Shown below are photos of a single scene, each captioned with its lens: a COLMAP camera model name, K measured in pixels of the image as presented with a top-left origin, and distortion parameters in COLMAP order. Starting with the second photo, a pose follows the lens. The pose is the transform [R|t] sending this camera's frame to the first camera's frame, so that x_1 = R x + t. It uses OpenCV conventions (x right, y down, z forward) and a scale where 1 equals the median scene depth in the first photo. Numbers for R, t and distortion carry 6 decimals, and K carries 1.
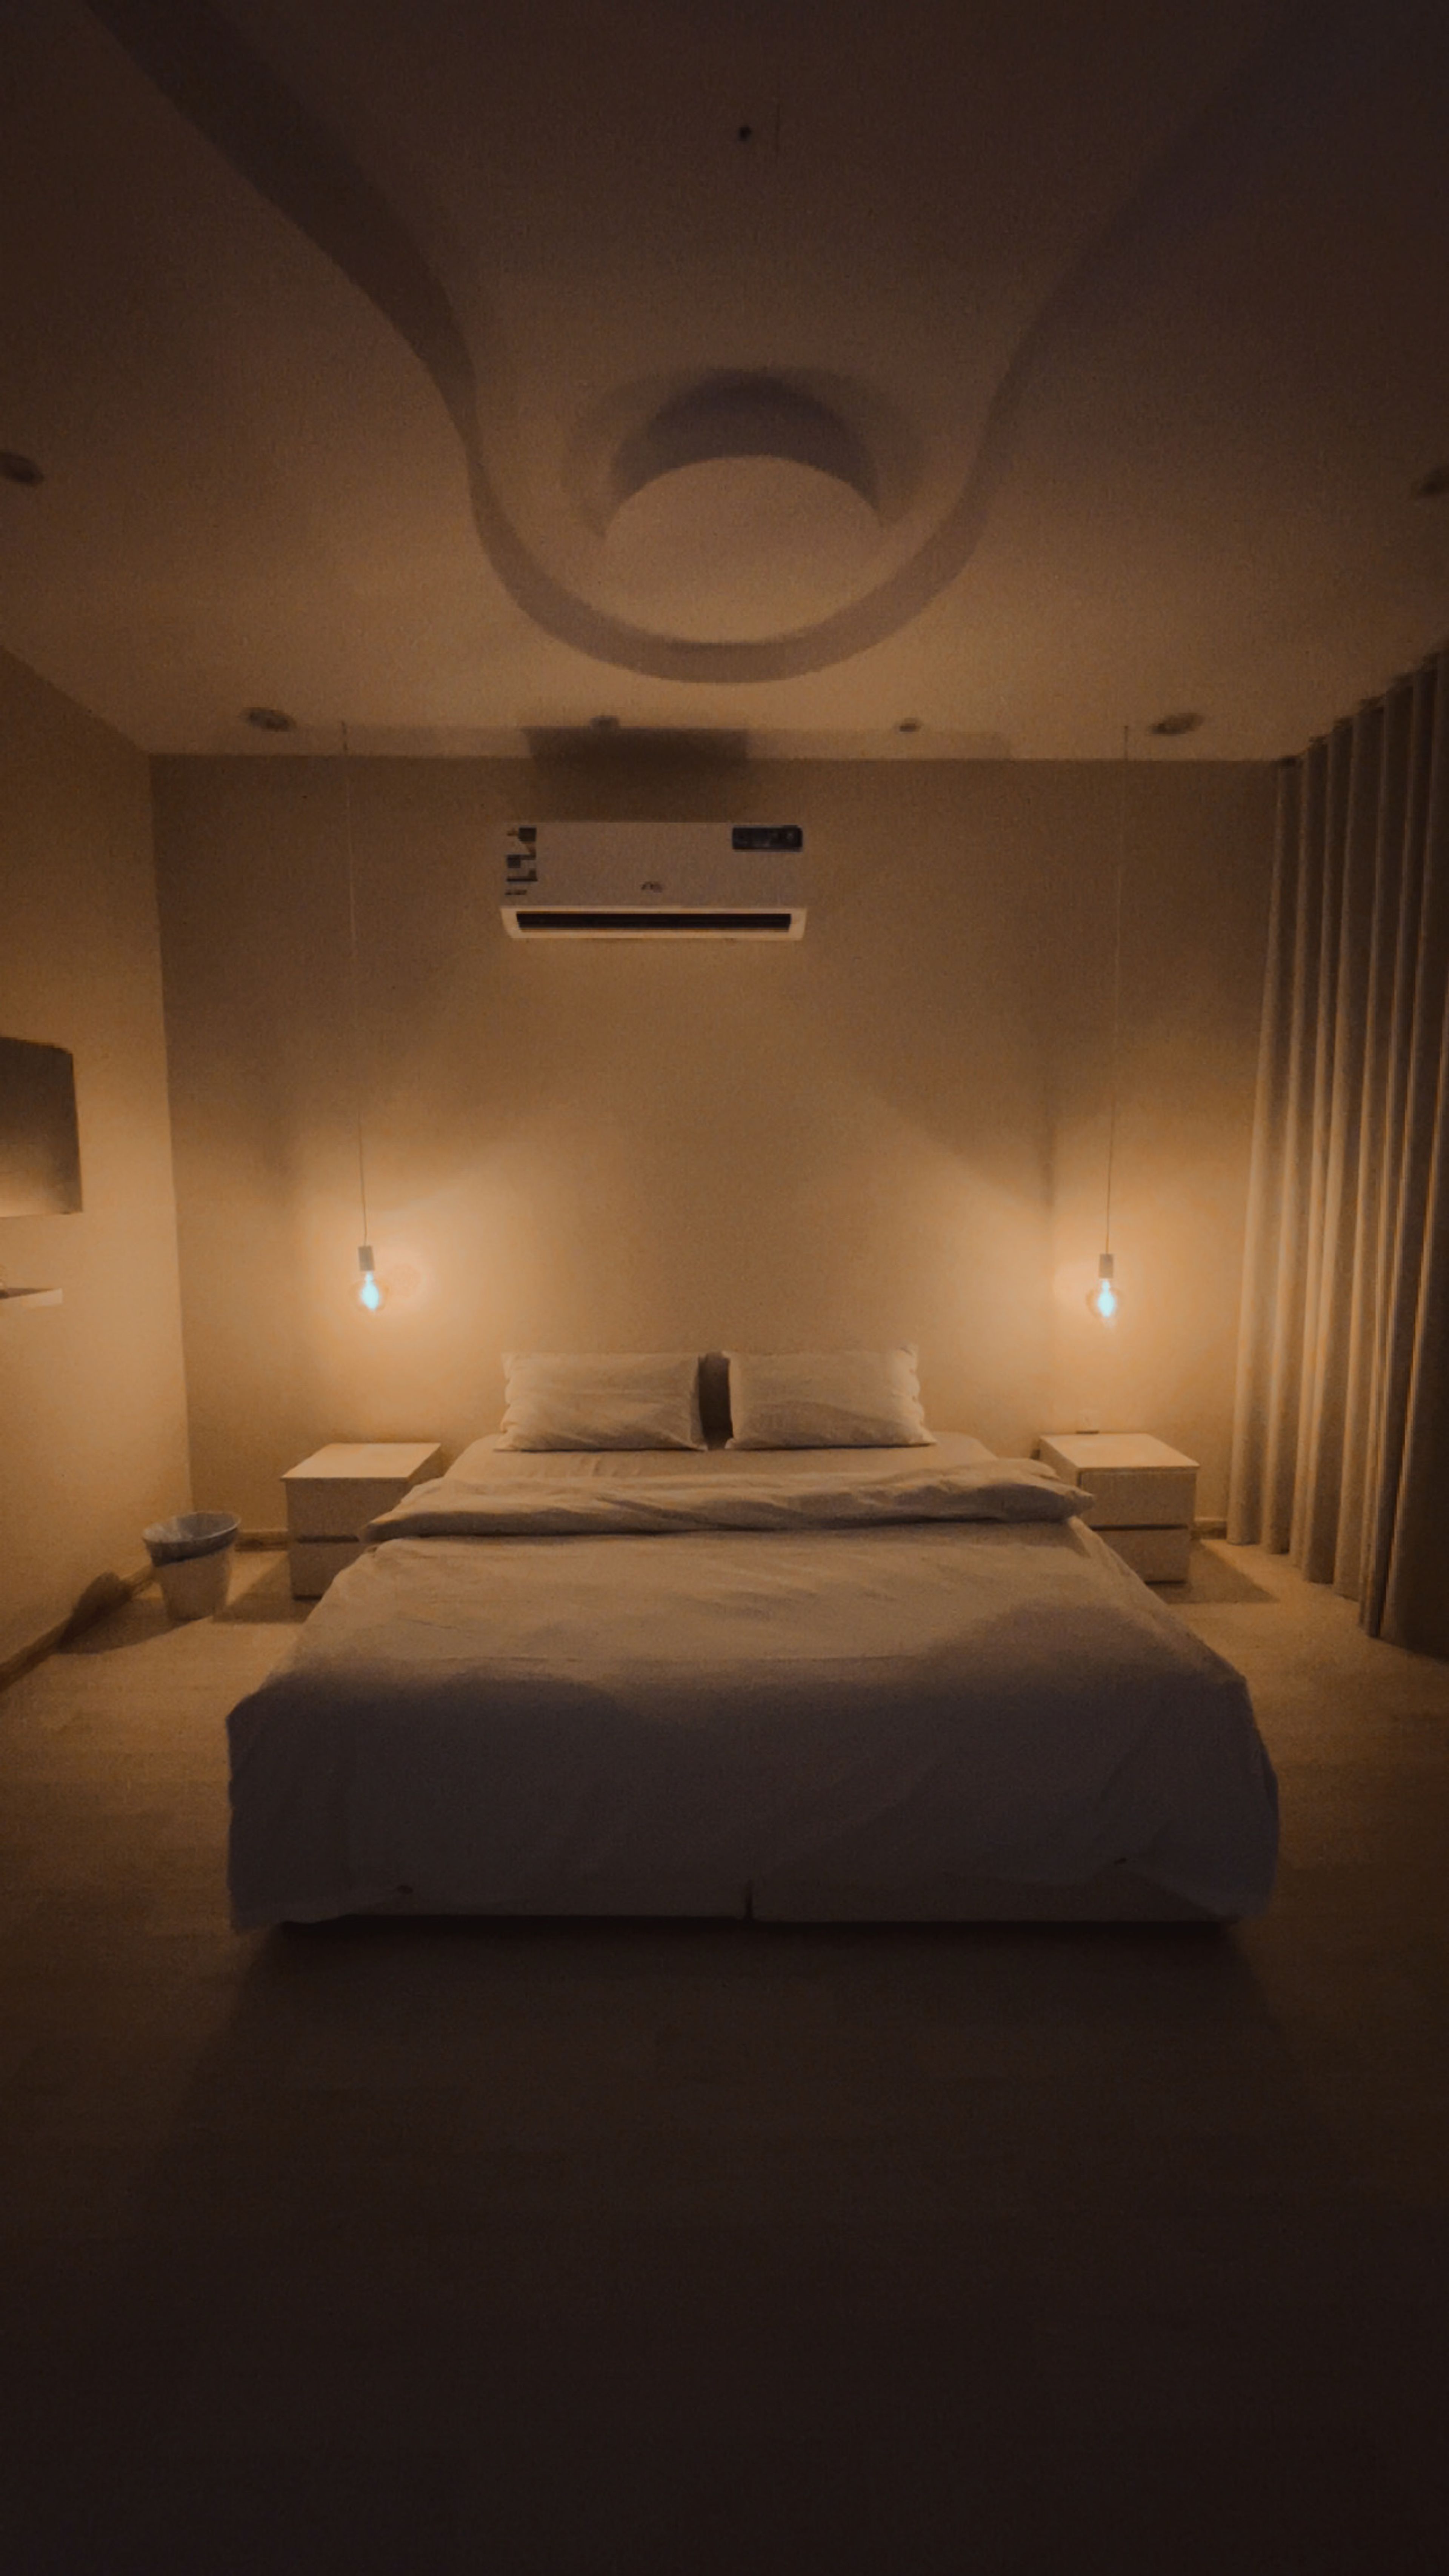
lens RADIAL K [[1000.6, 0, 723.7], [0, 1000.6, 1280.3], [0, 0, 1]] dist [0.004260, 0.000093]
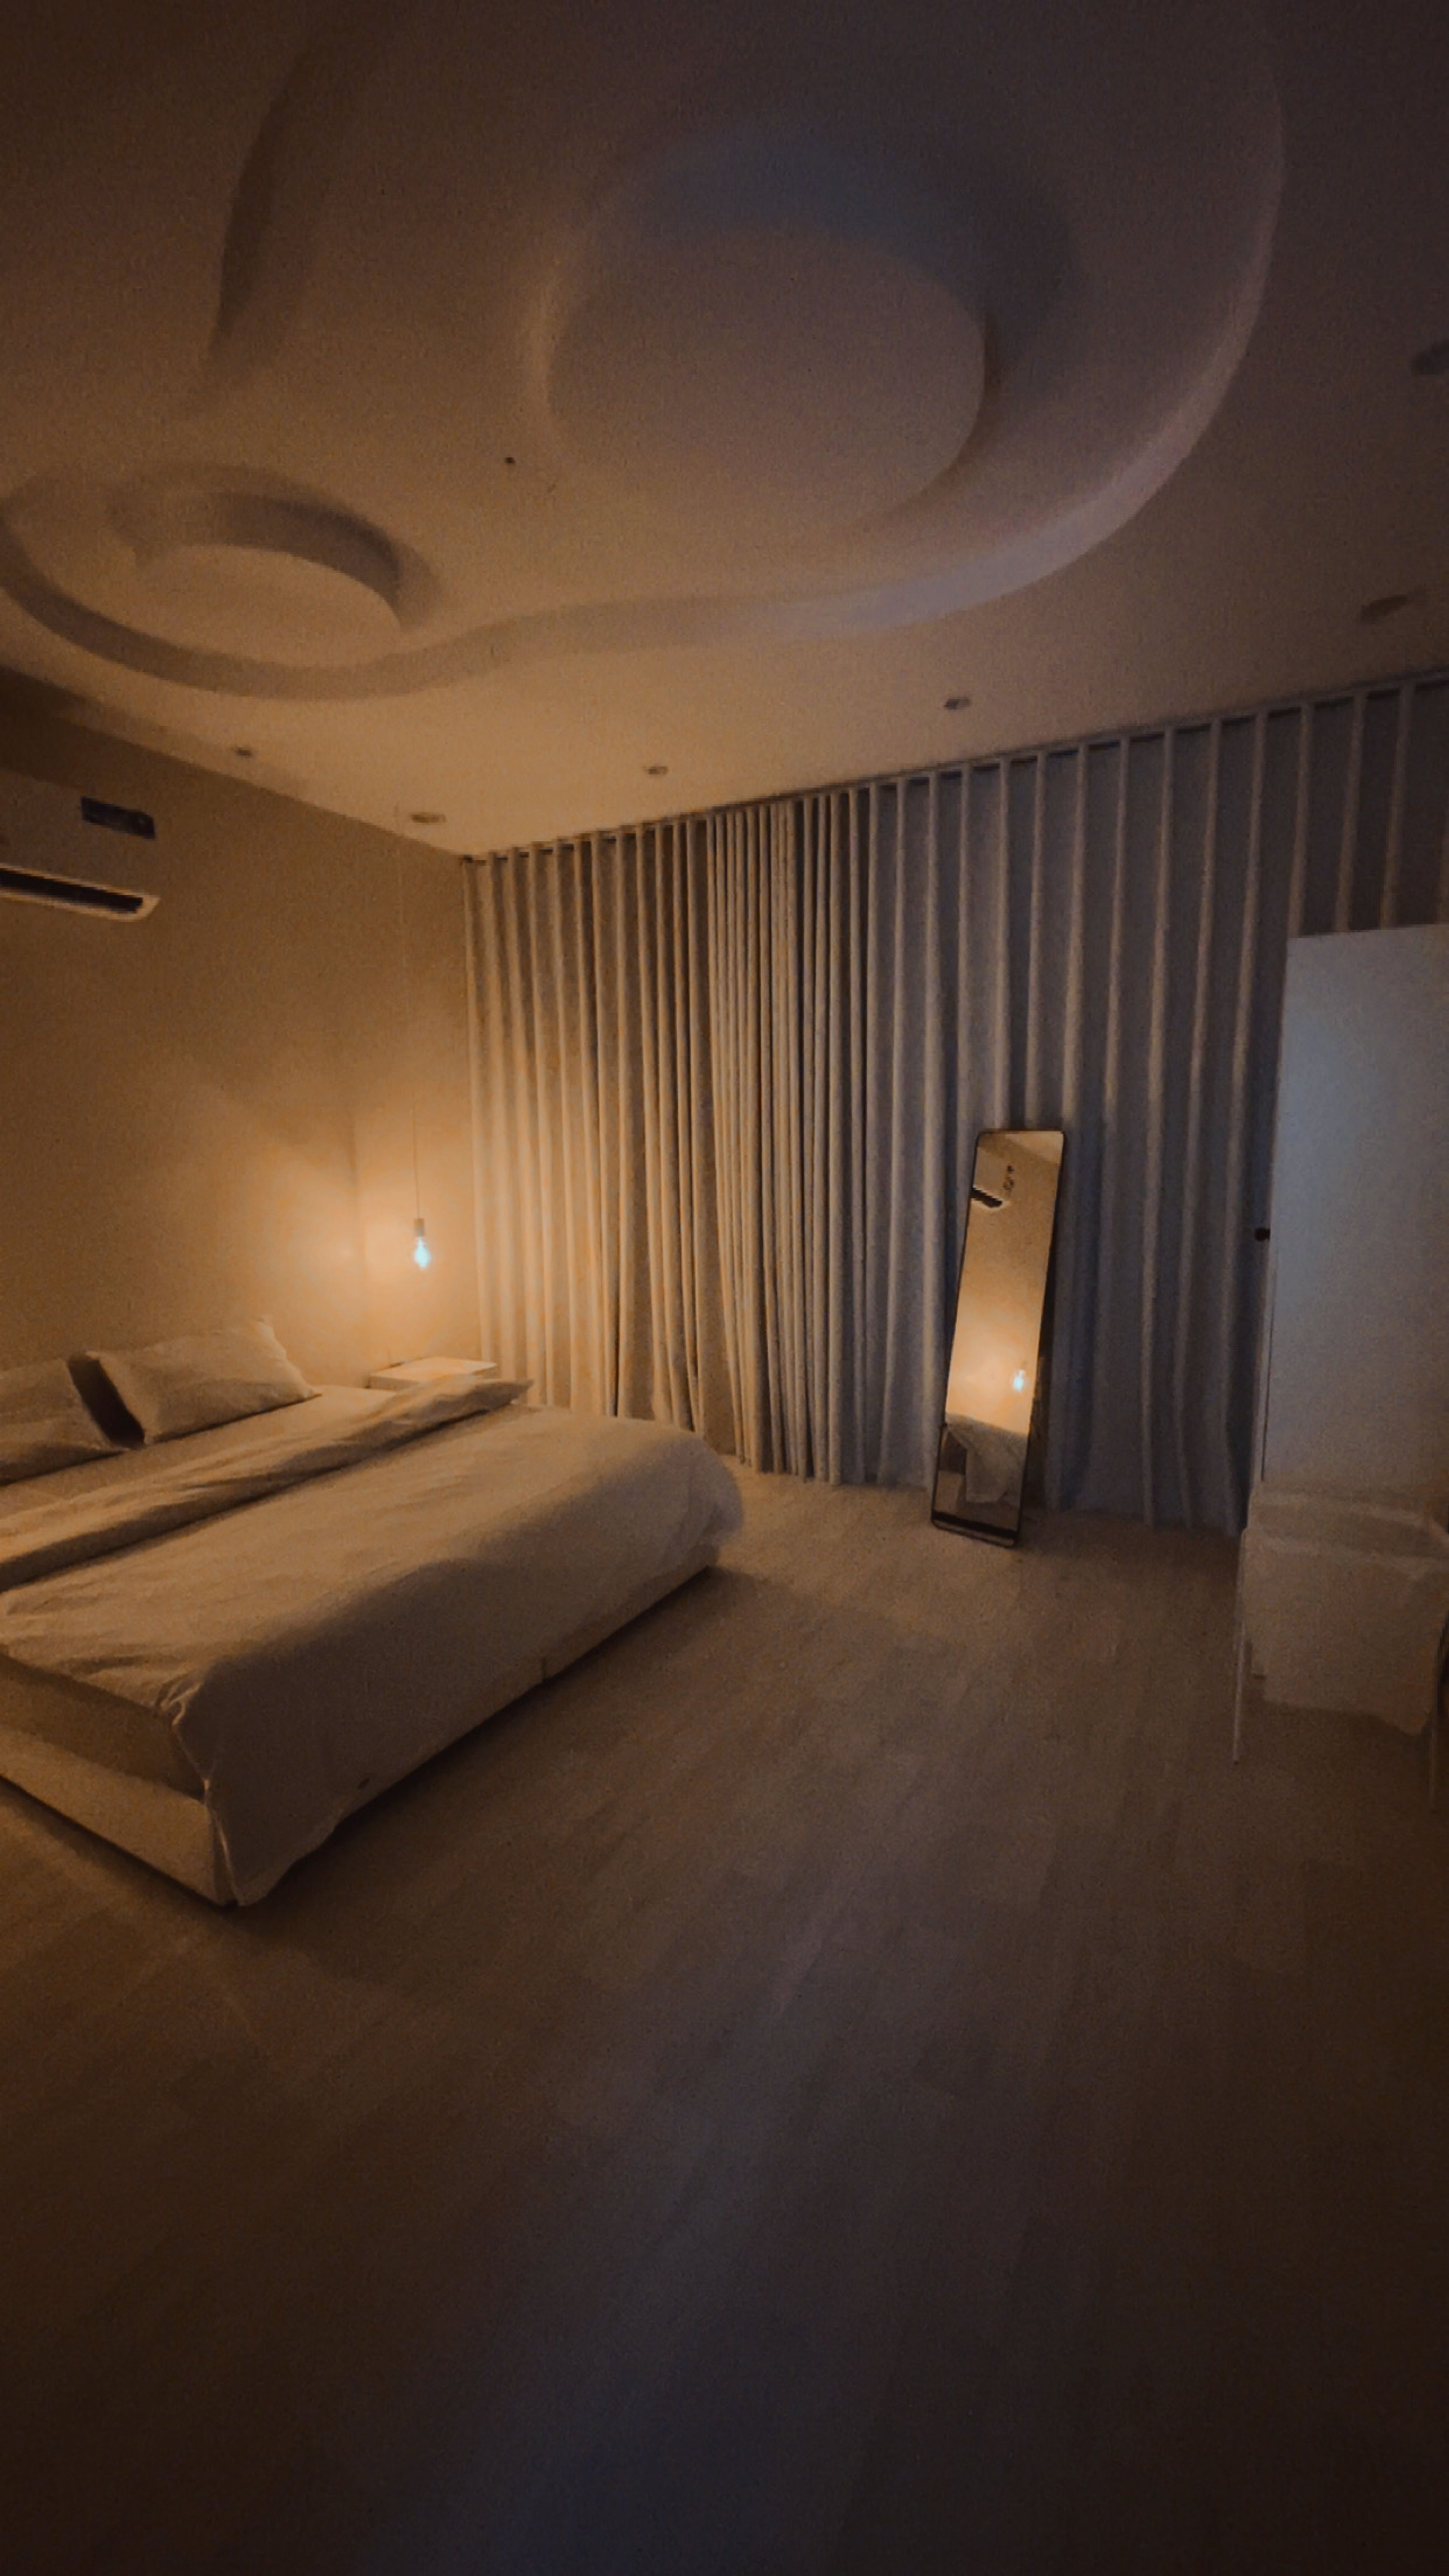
lens RADIAL K [[1000.6, 0, 726.6], [0, 1000.6, 1280.5], [0, 0, 1]] dist [0.004260, 0.000093]
pose [[0.503517, -0.123016, 0.855183, -0.525899], [0.107224, 0.991057, 0.079429, -0.006713], [-0.857306, 0.051702, 0.512204, 0.010371]]
